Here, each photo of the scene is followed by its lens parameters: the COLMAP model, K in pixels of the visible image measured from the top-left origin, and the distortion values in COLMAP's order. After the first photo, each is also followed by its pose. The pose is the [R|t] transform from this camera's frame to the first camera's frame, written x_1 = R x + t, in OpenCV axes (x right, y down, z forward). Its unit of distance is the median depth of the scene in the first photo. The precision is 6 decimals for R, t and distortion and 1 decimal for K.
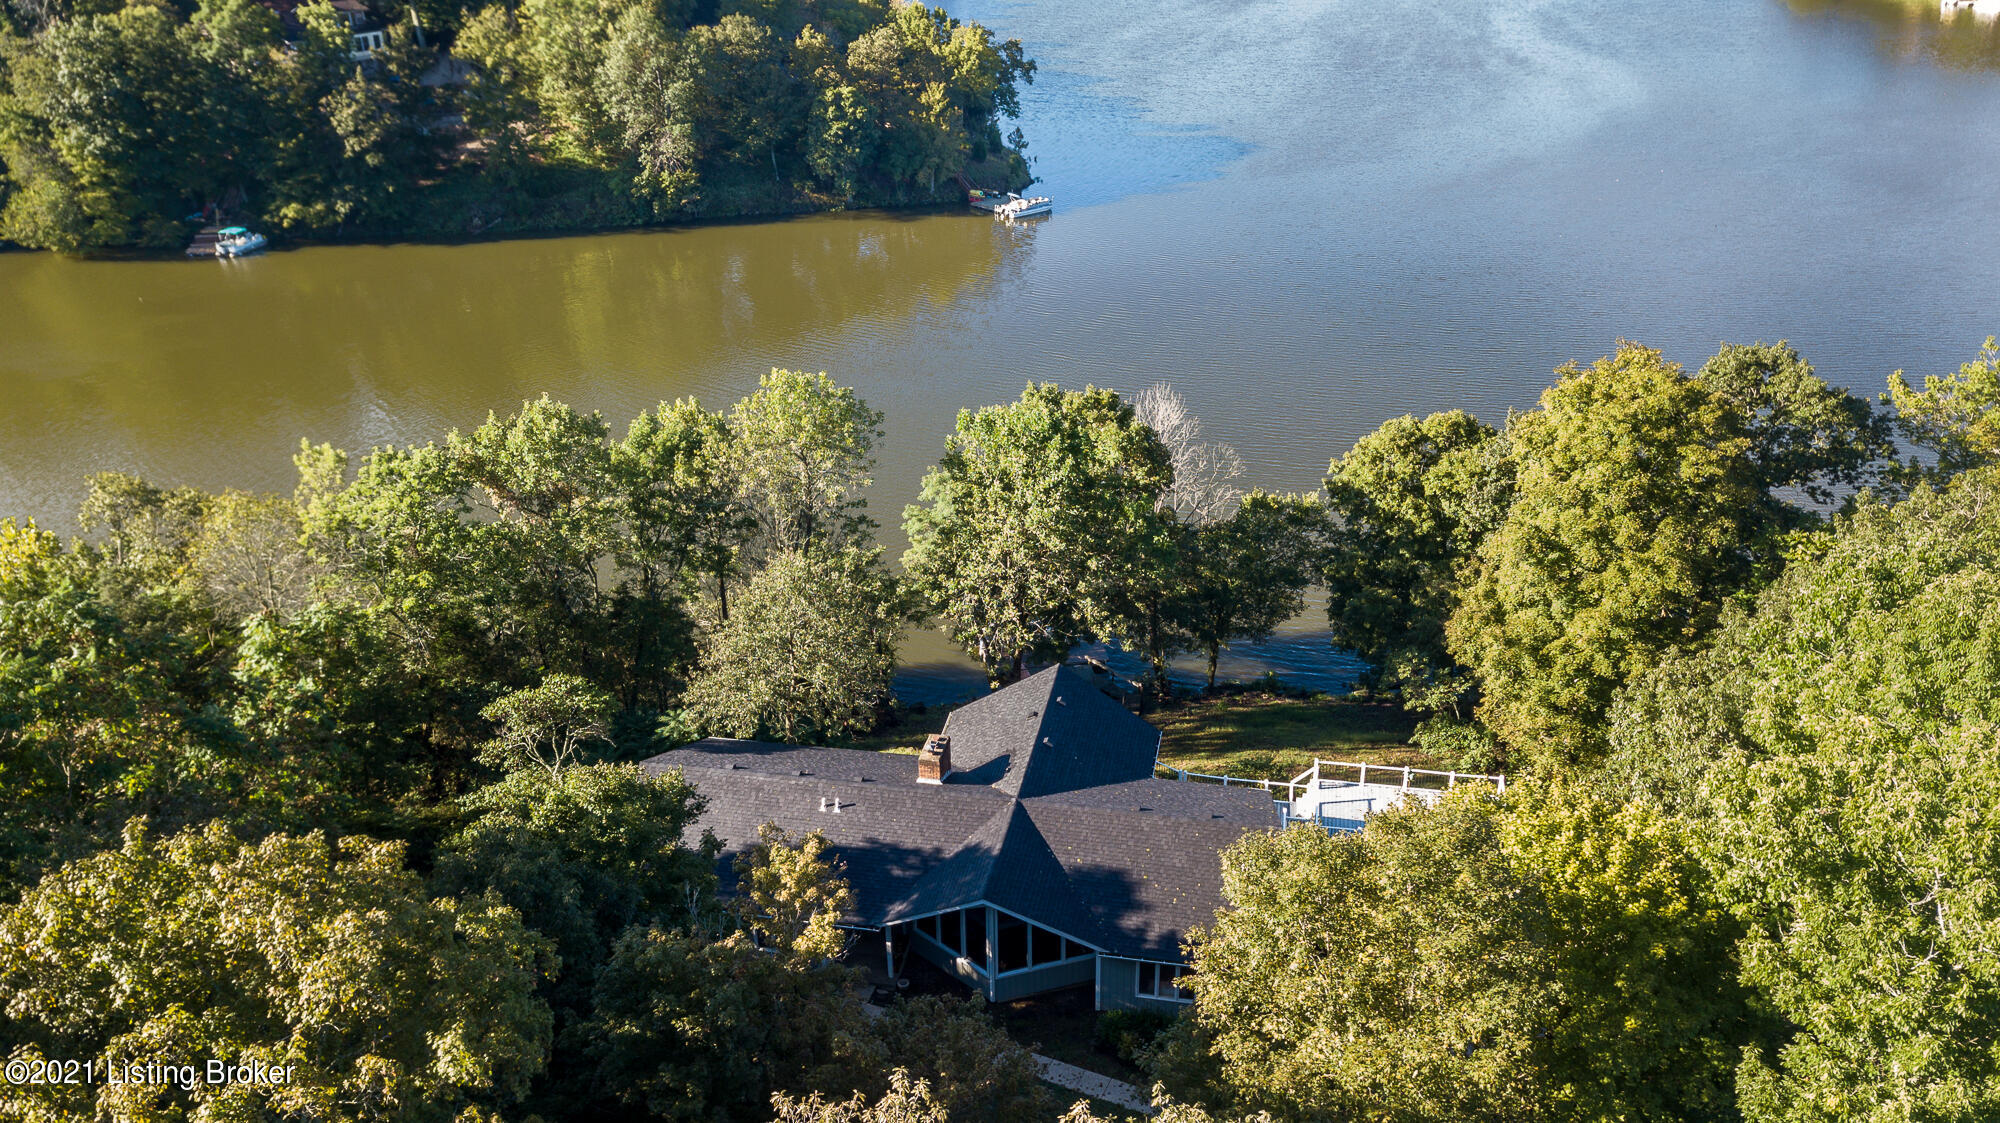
lens RADIAL K [[1553.4, 0, 992.9], [0, 1553.4, 565.6], [0, 0, 1]] dist [0.005633, 0.007495]
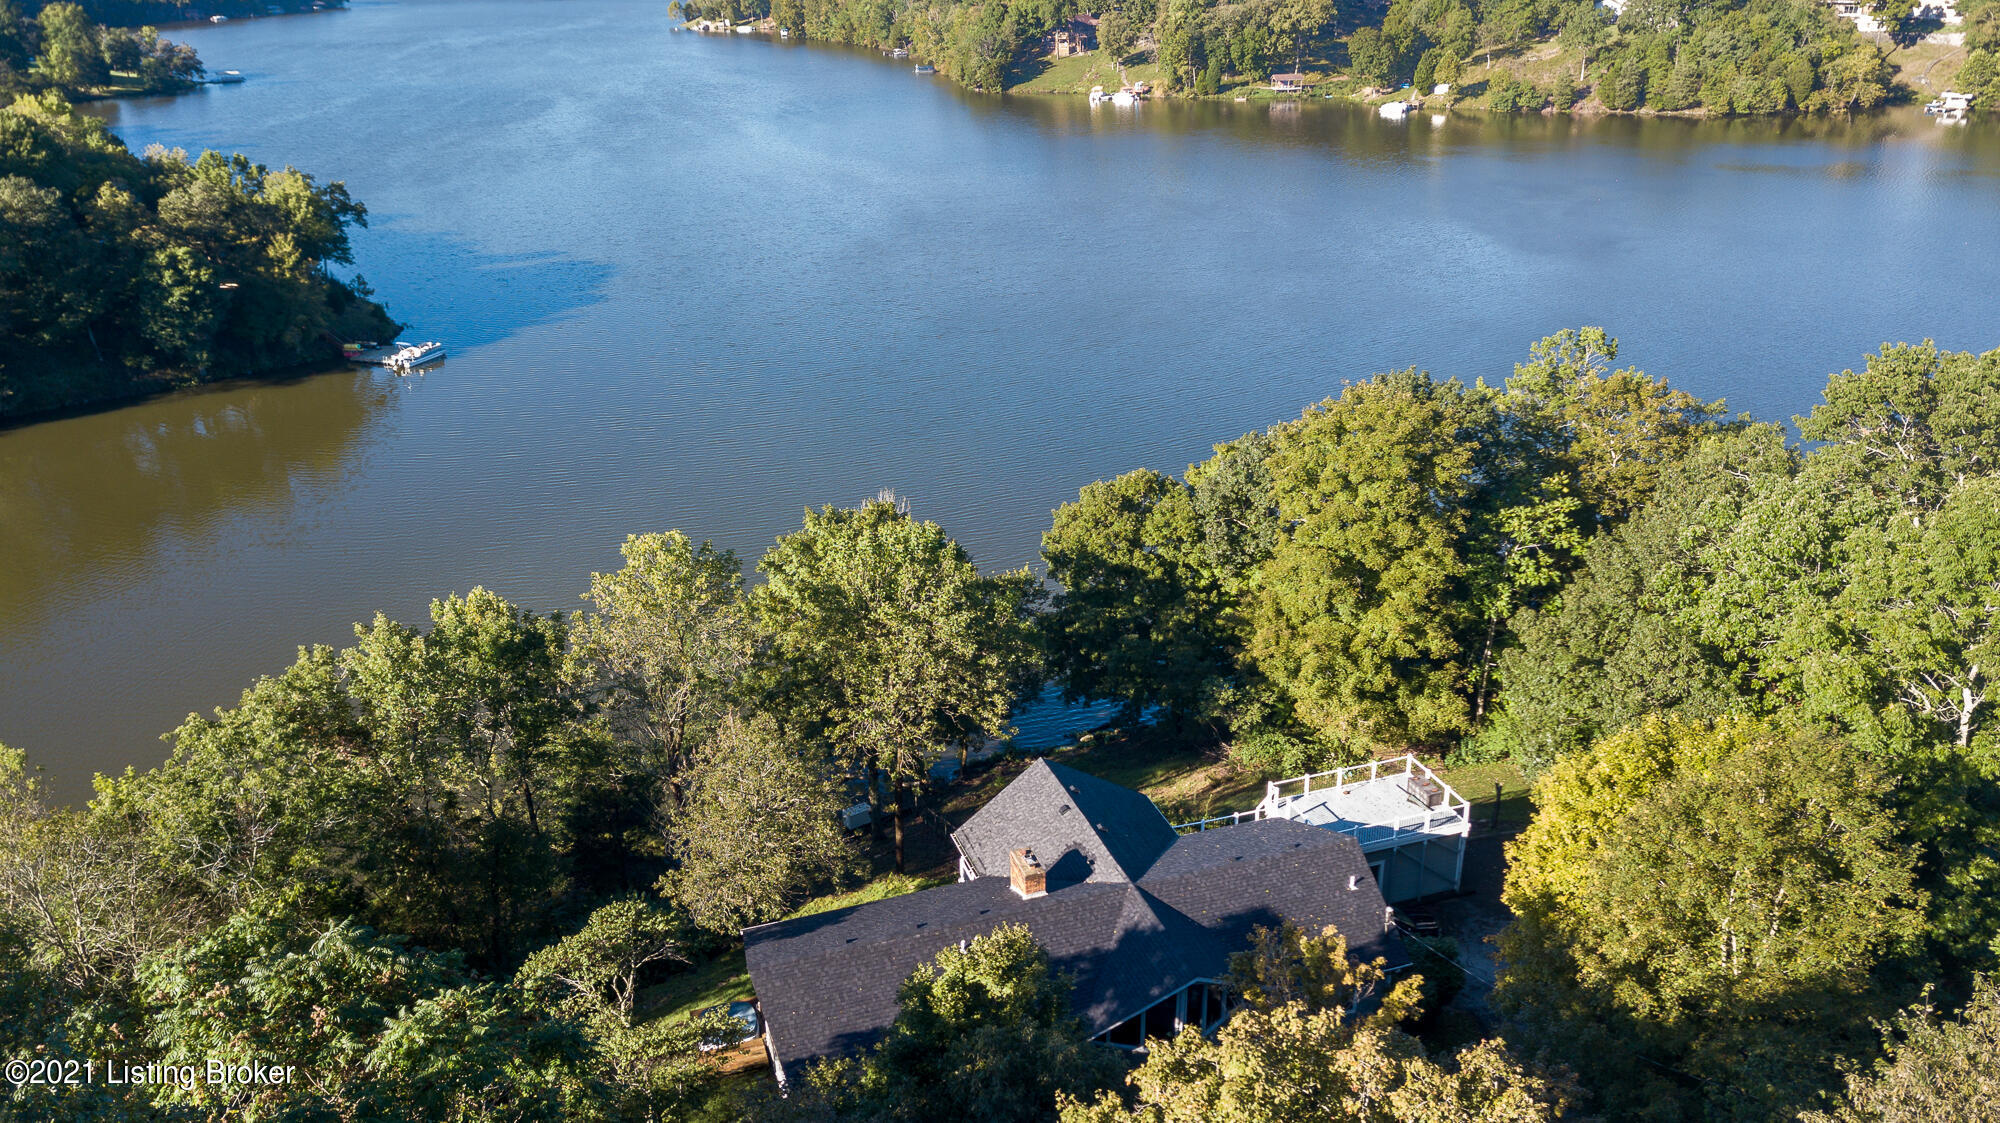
lens RADIAL K [[1553.4, 0, 991.3], [0, 1553.4, 562.1], [0, 0, 1]] dist [0.005633, 0.007495]
pose [[0.862940, -0.188359, 0.468888, -0.144234], [0.221341, 0.975071, -0.015654, -0.017617], [-0.454250, 0.117292, 0.883119, 0.029921]]
